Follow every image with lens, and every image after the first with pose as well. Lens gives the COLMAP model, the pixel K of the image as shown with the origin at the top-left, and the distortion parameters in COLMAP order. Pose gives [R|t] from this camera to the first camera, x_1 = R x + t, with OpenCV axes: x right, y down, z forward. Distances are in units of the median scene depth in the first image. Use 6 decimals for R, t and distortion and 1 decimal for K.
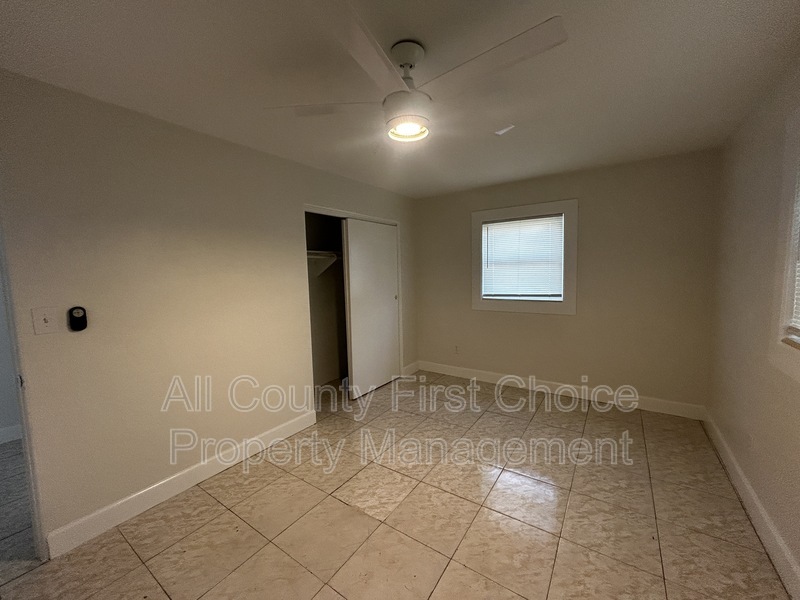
lens RADIAL K [[322.6, 0, 398.8], [0, 322.6, 300.6], [0, 0, 1]] dist [-0.002988, 0.005216]
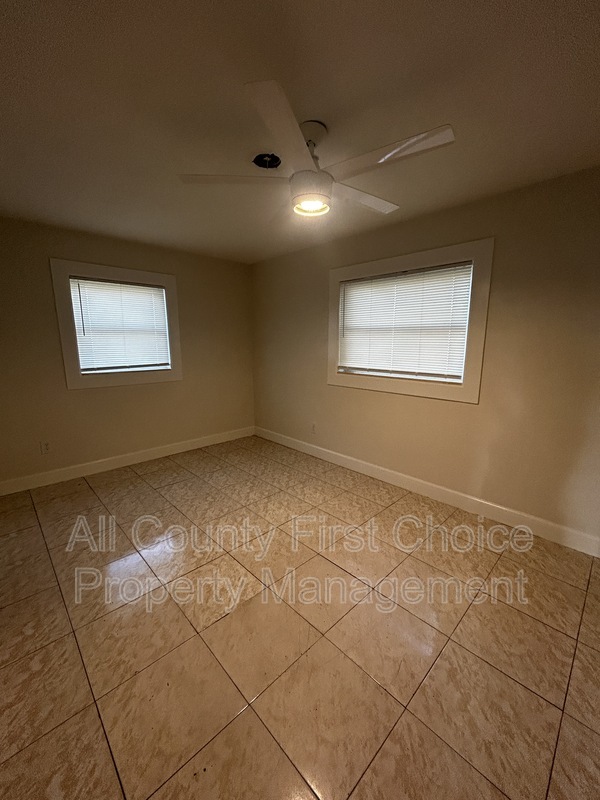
lens RADIAL K [[322.6, 0, 301.9], [0, 322.6, 400.0], [0, 0, 1]] dist [-0.002988, 0.005216]
pose [[0.196836, -0.153671, 0.968319, -0.586246], [0.083897, 0.986658, 0.139527, -0.012410], [-0.976840, 0.053775, 0.207103, 0.420721]]
